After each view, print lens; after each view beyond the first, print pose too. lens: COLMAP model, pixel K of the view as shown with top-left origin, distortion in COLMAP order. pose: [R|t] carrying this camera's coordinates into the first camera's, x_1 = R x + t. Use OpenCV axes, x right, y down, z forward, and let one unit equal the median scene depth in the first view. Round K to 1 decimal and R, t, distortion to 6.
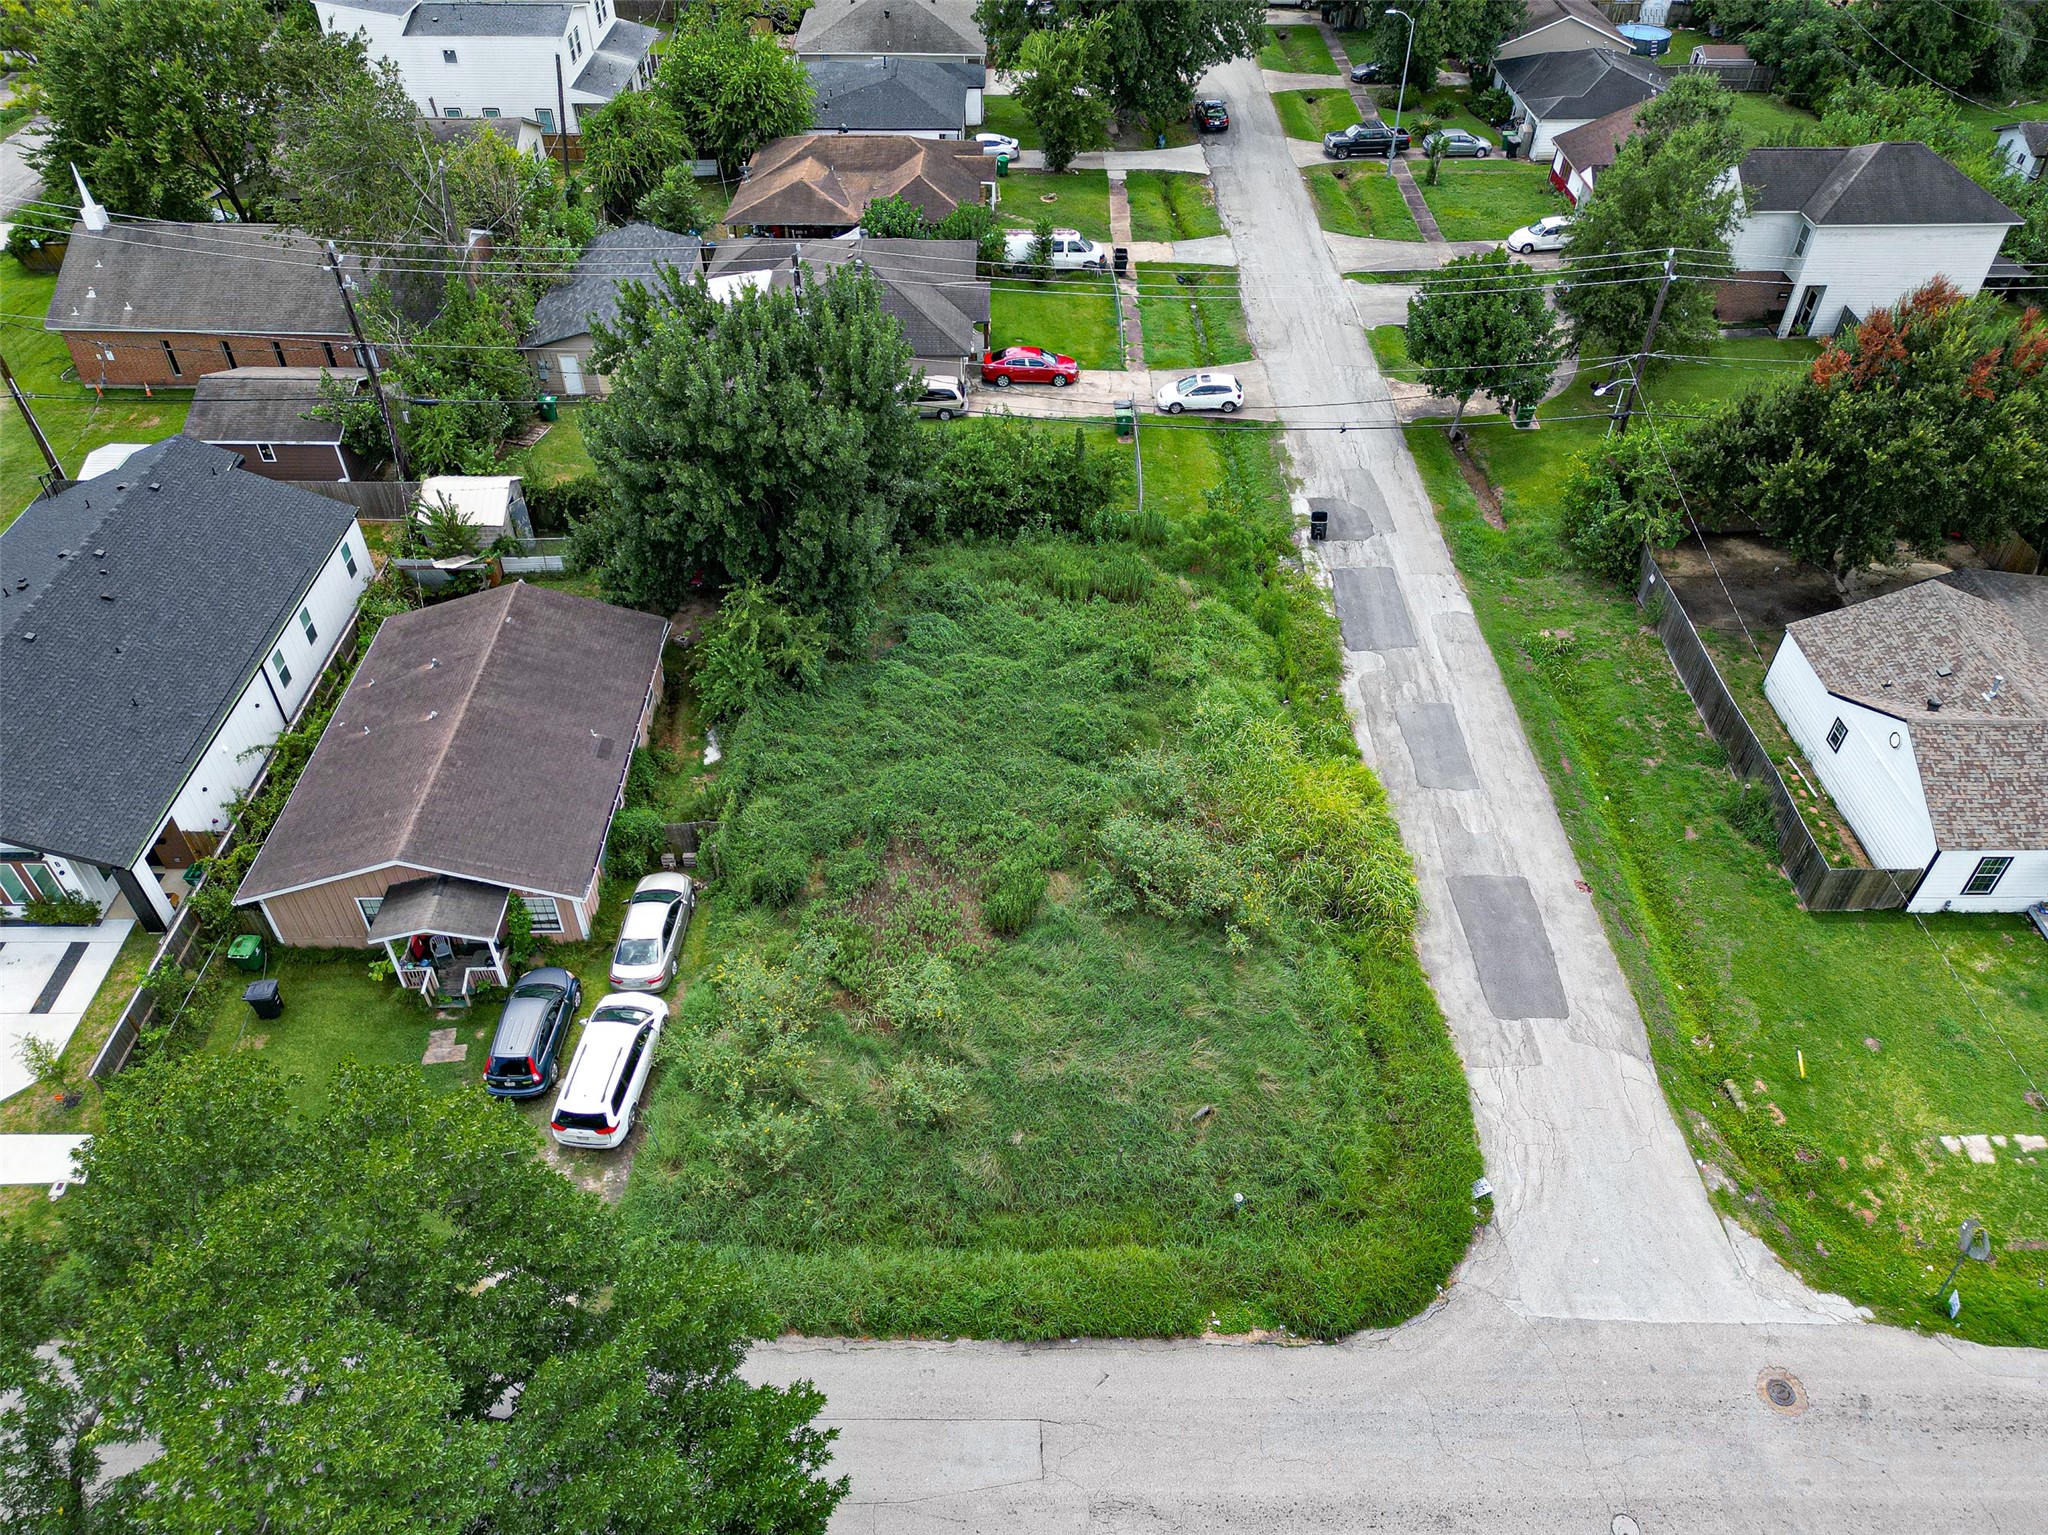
lens RADIAL K [[1431.3, 0, 1023.7], [0, 1431.3, 778.5], [0, 0, 1]] dist [0.082465, -0.083425]
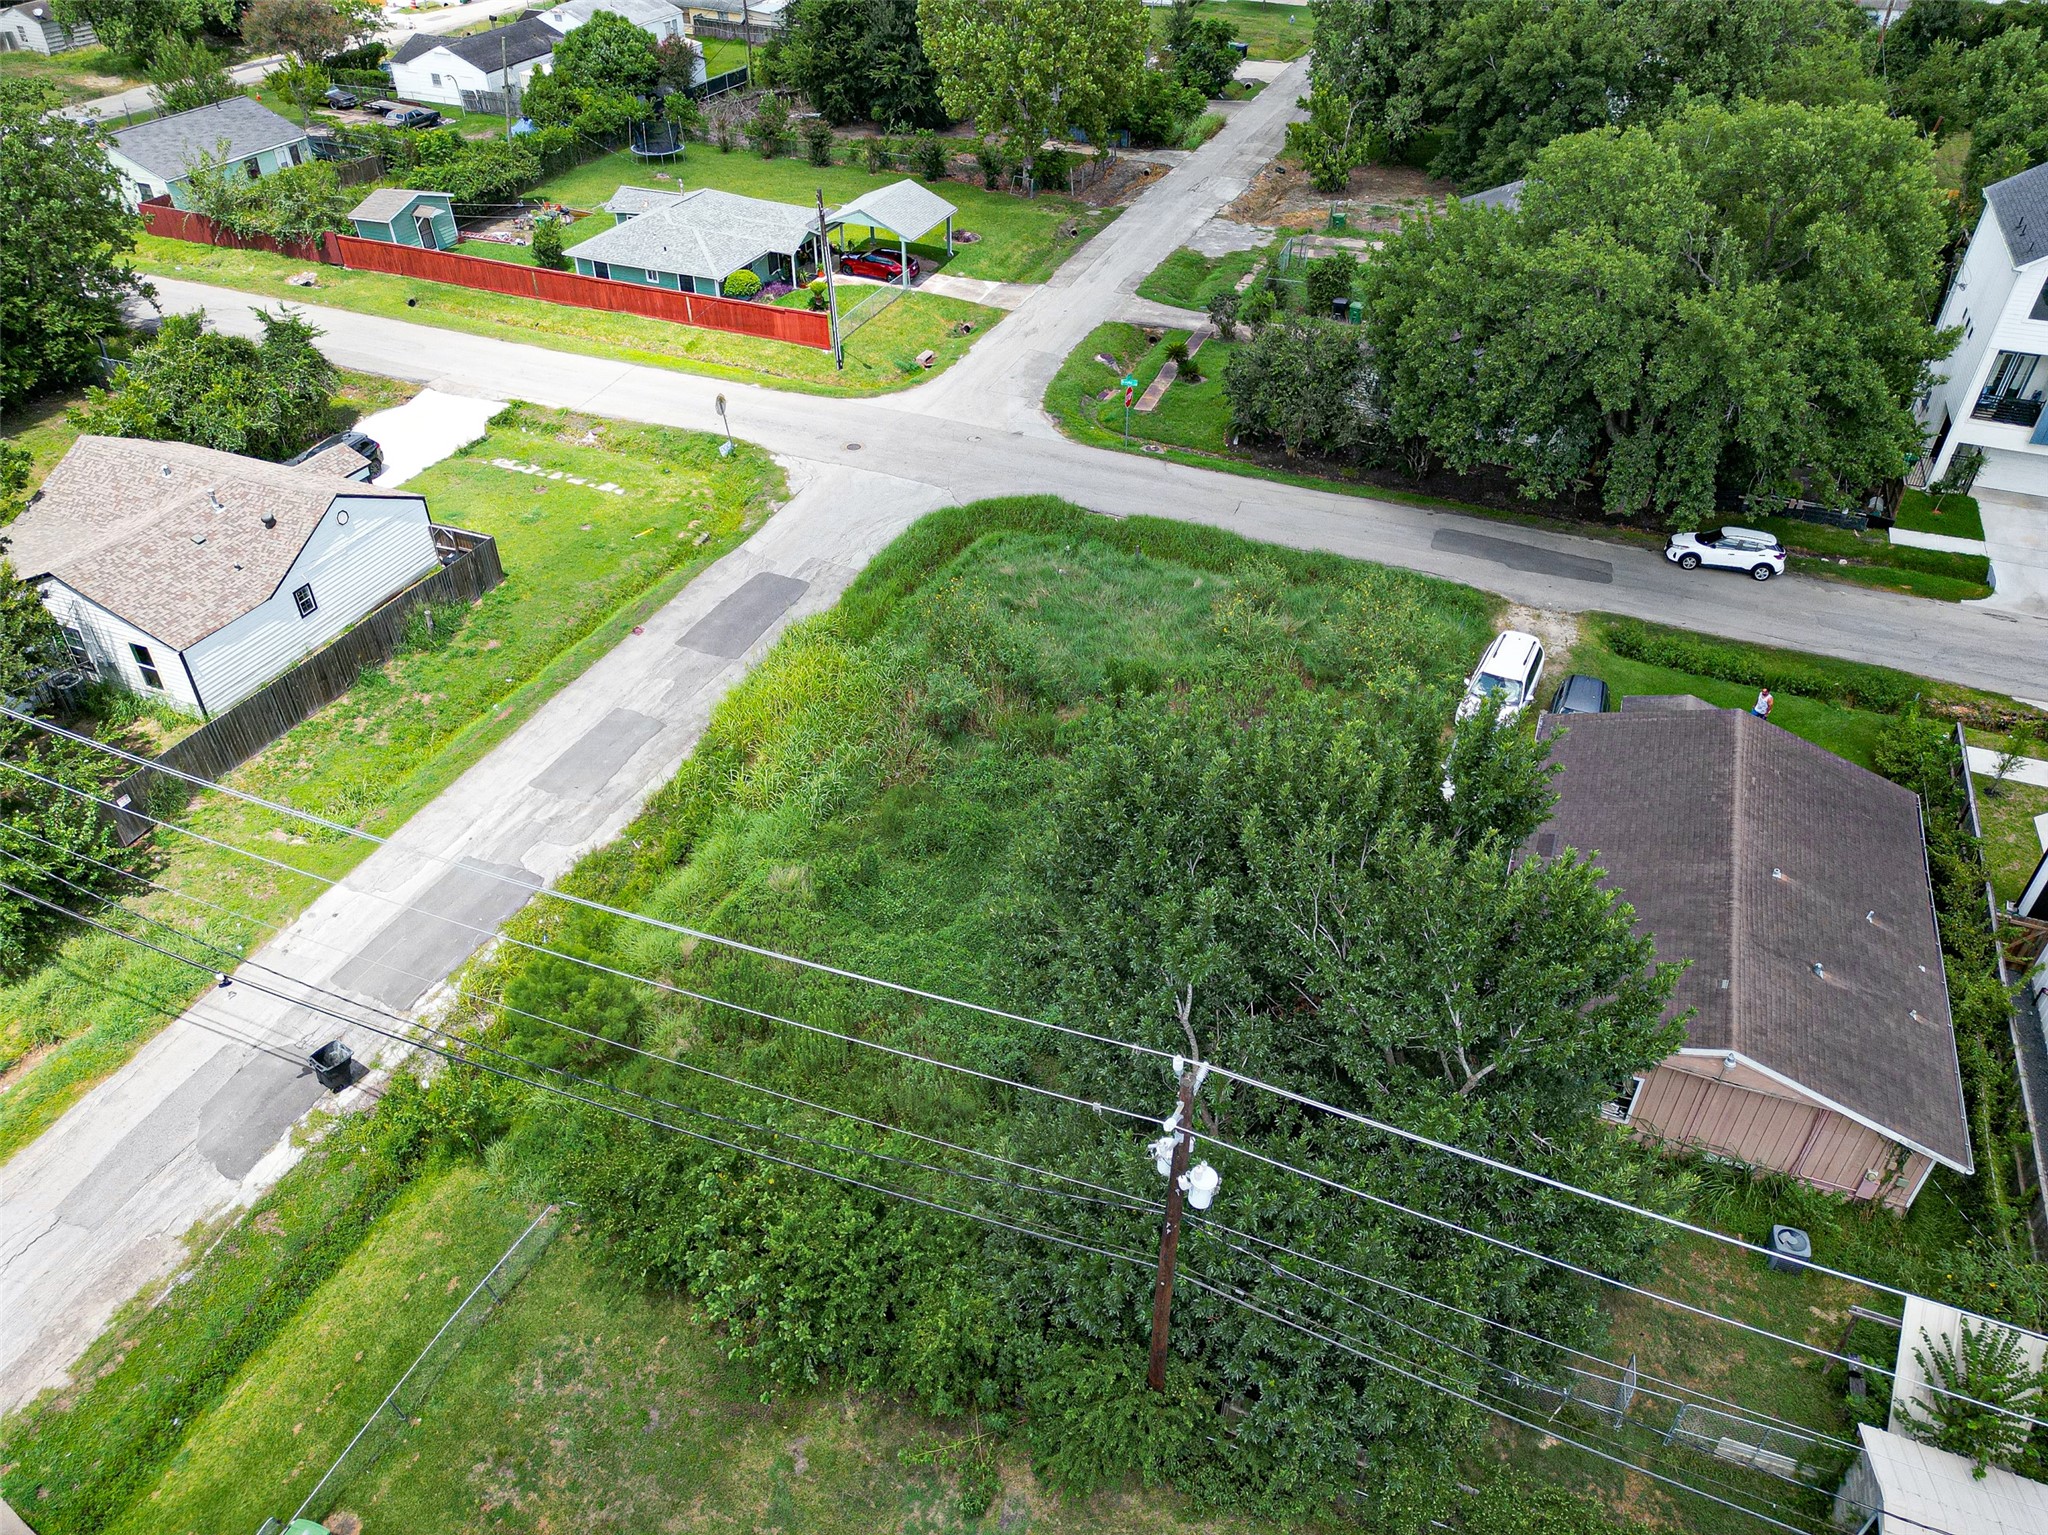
lens RADIAL K [[1431.3, 0, 1023.7], [0, 1431.3, 778.5], [0, 0, 1]] dist [0.082465, -0.083425]
pose [[-0.925888, -0.238298, 0.293164, -0.198684], [0.247230, 0.204585, 0.947113, -0.708380], [-0.285672, 0.949399, -0.130508, 0.927775]]
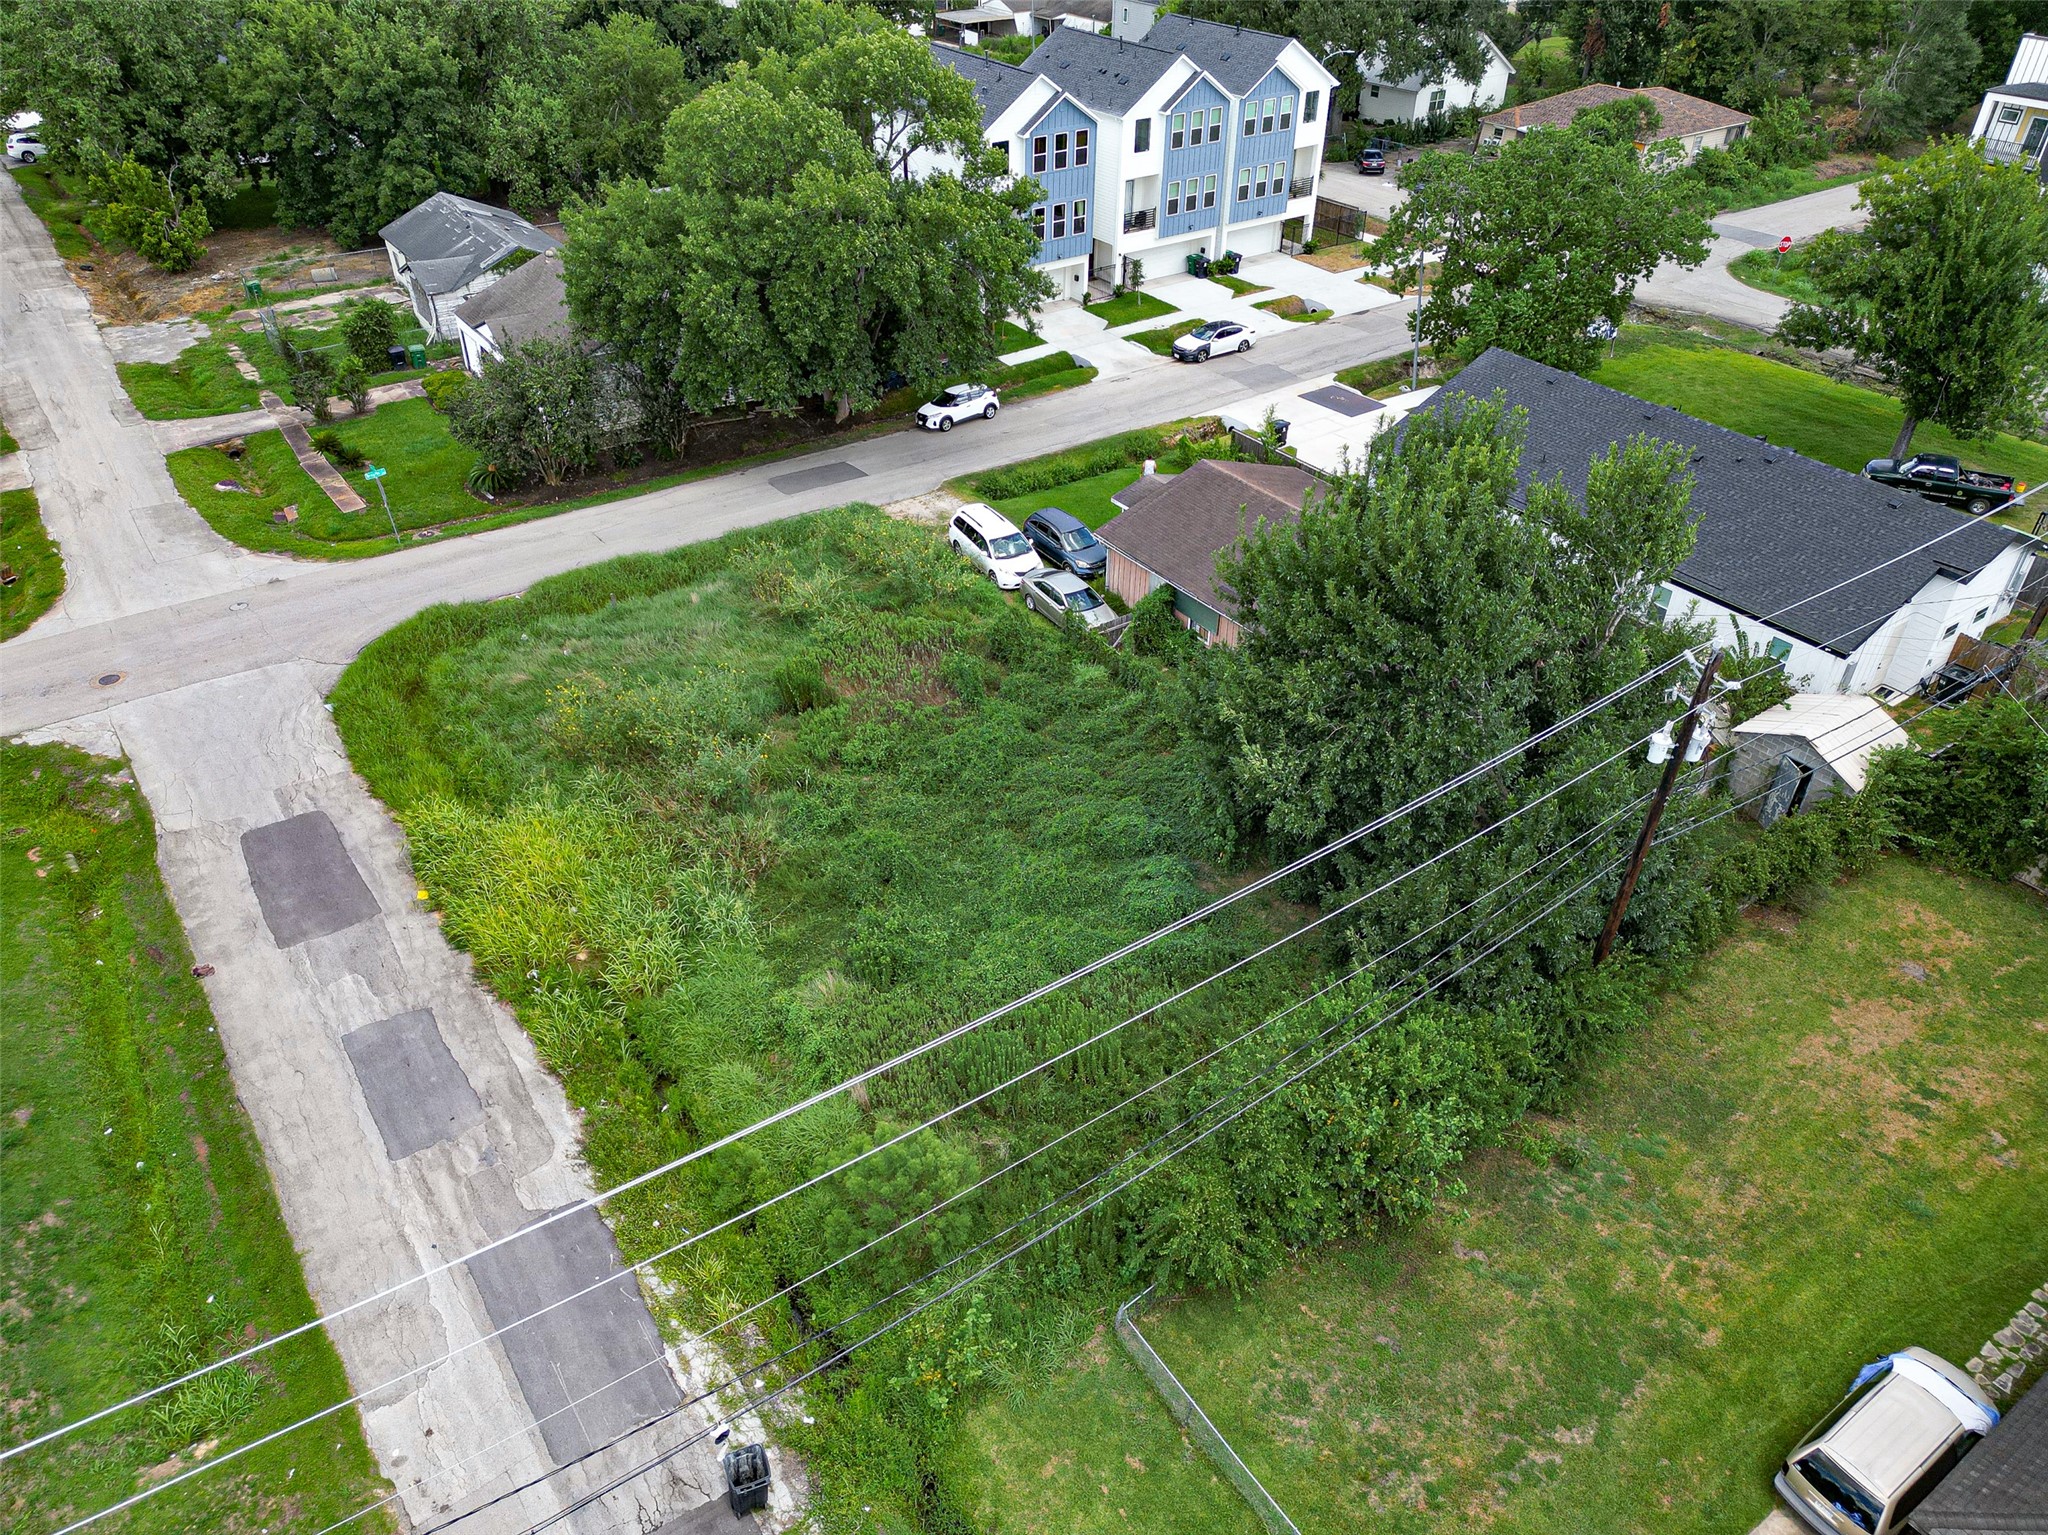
lens RADIAL K [[1431.3, 0, 1023.7], [0, 1431.3, 778.5], [0, 0, 1]] dist [0.082465, -0.083425]
pose [[-0.820366, 0.331114, -0.466222, 0.281263], [-0.389125, 0.274185, 0.879434, -0.666035], [0.419024, 0.902877, -0.096087, 0.928321]]
